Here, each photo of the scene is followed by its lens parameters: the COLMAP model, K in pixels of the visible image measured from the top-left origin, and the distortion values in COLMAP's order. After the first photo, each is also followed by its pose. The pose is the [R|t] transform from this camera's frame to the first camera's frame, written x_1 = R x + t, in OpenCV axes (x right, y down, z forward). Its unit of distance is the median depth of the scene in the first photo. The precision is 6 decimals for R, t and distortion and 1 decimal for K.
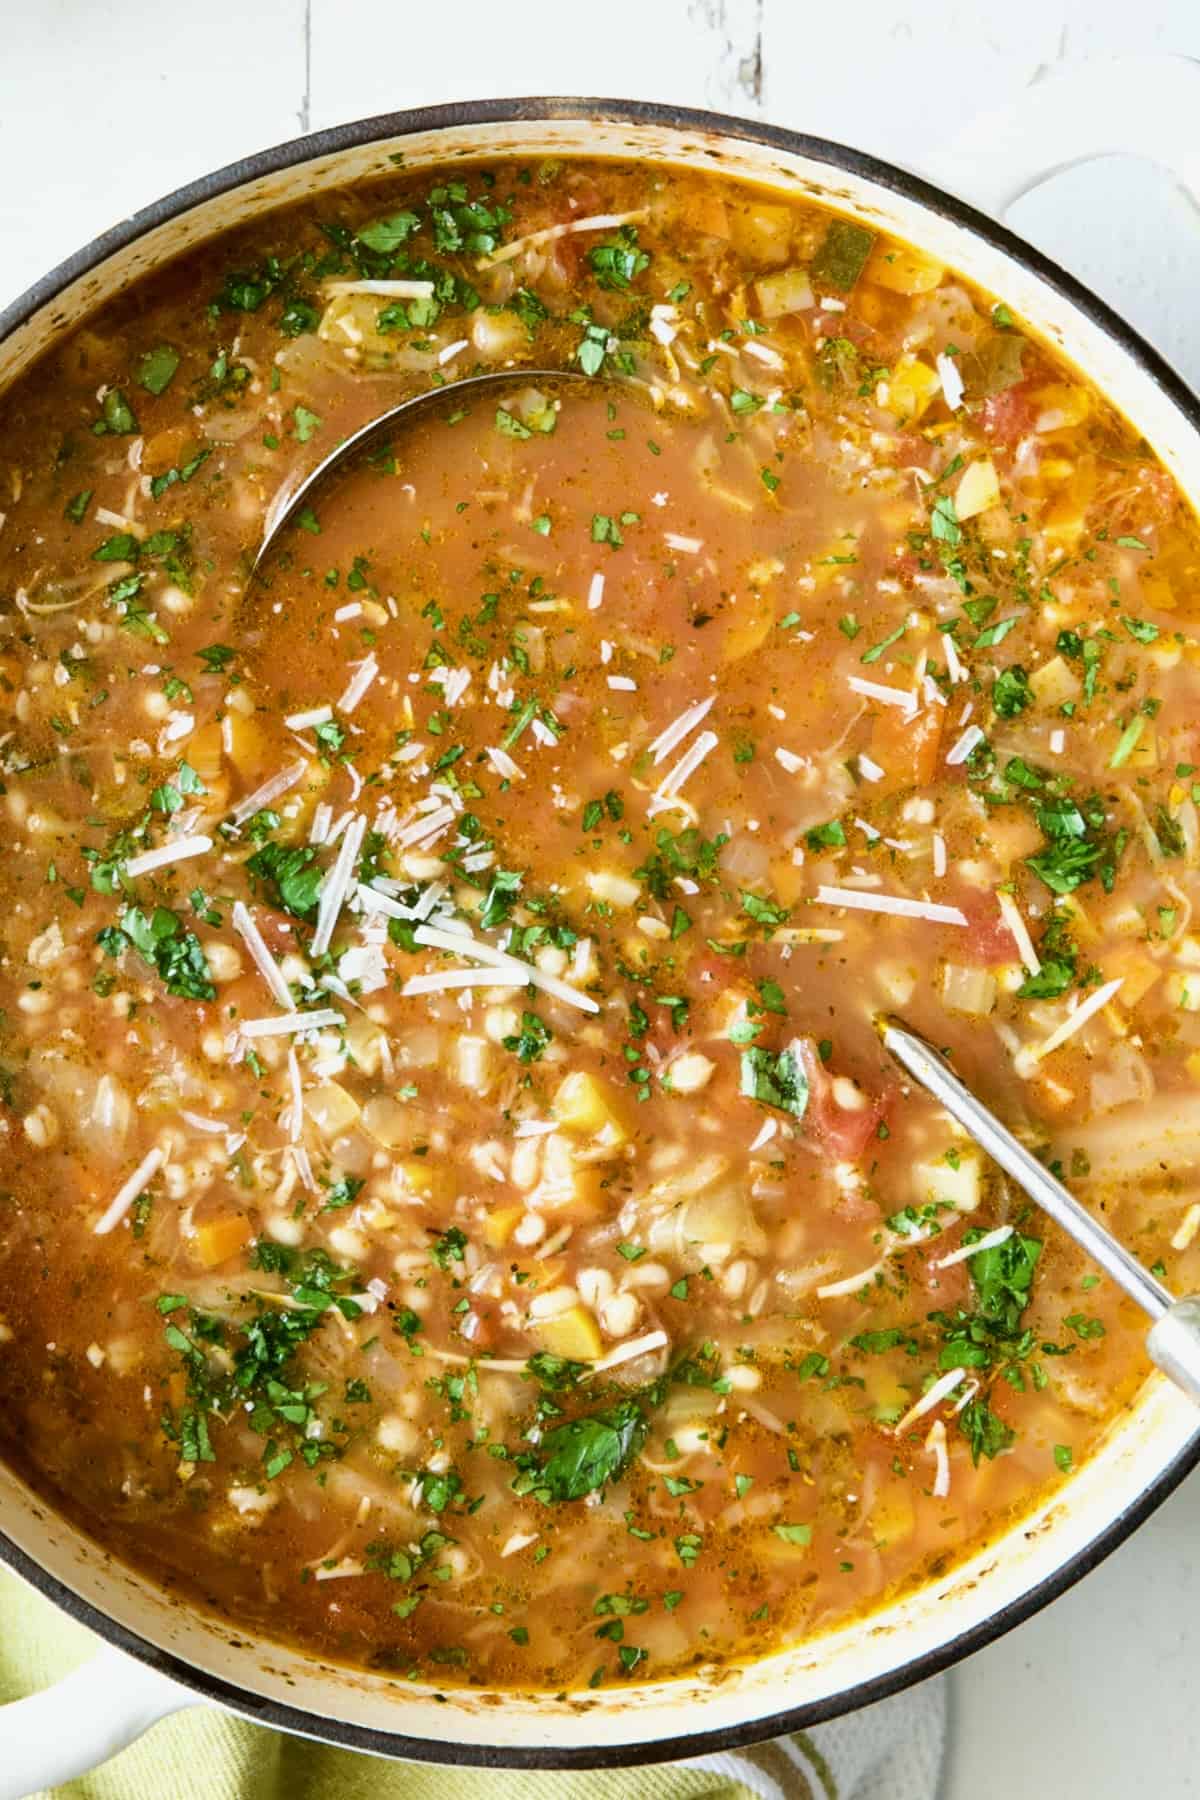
lens RADIAL K [[9220.9, 0, 596.0], [0, 9220.9, 892.2], [0, 0, 1]] dist [0.048464, 0.000000]
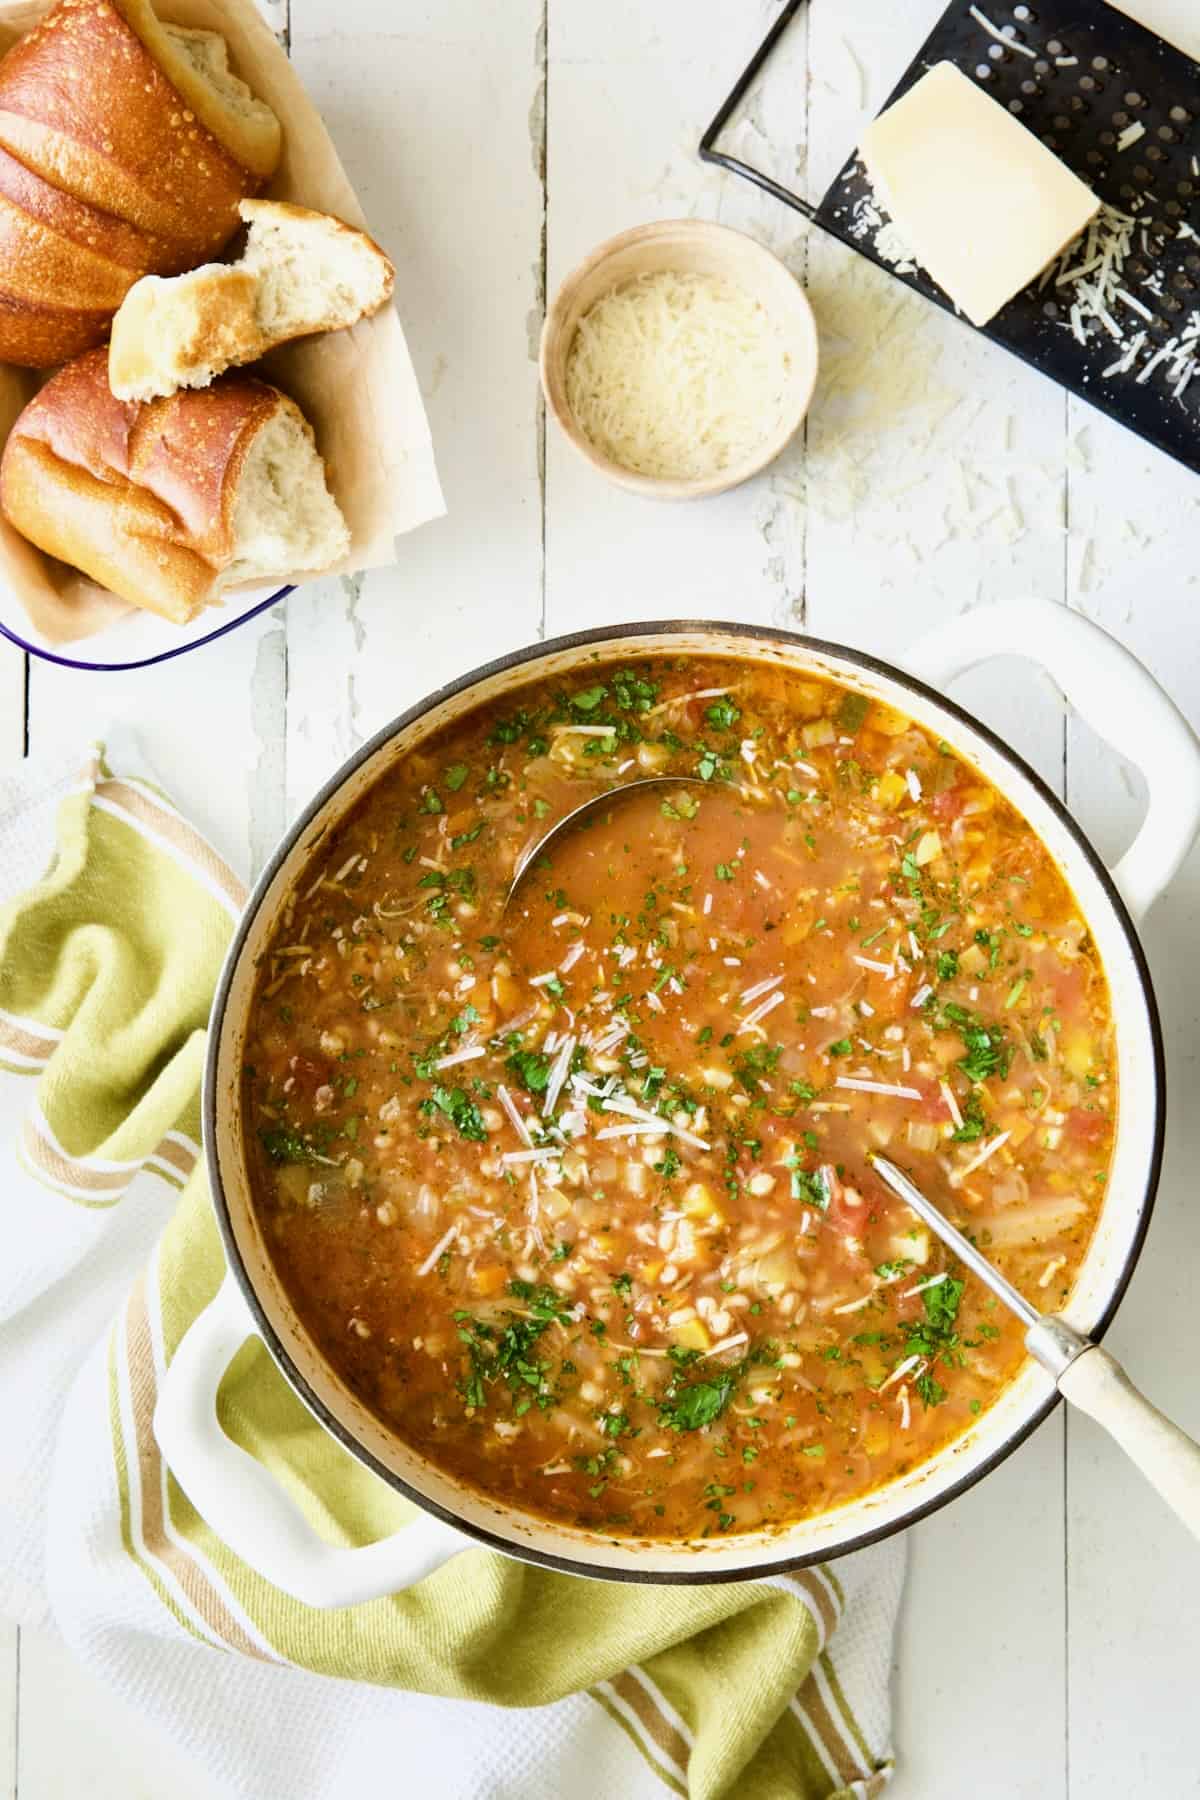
lens RADIAL K [[9220.9, 0, 602.1], [0, 9220.9, 900.1], [0, 0, 1]] dist [0.048464, 0.000000]
pose [[0.999869, 0.004281, -0.015613, 0.007033], [-0.004789, 0.999455, -0.032647, 0.022923], [0.015465, 0.032718, 0.999345, -0.731489]]
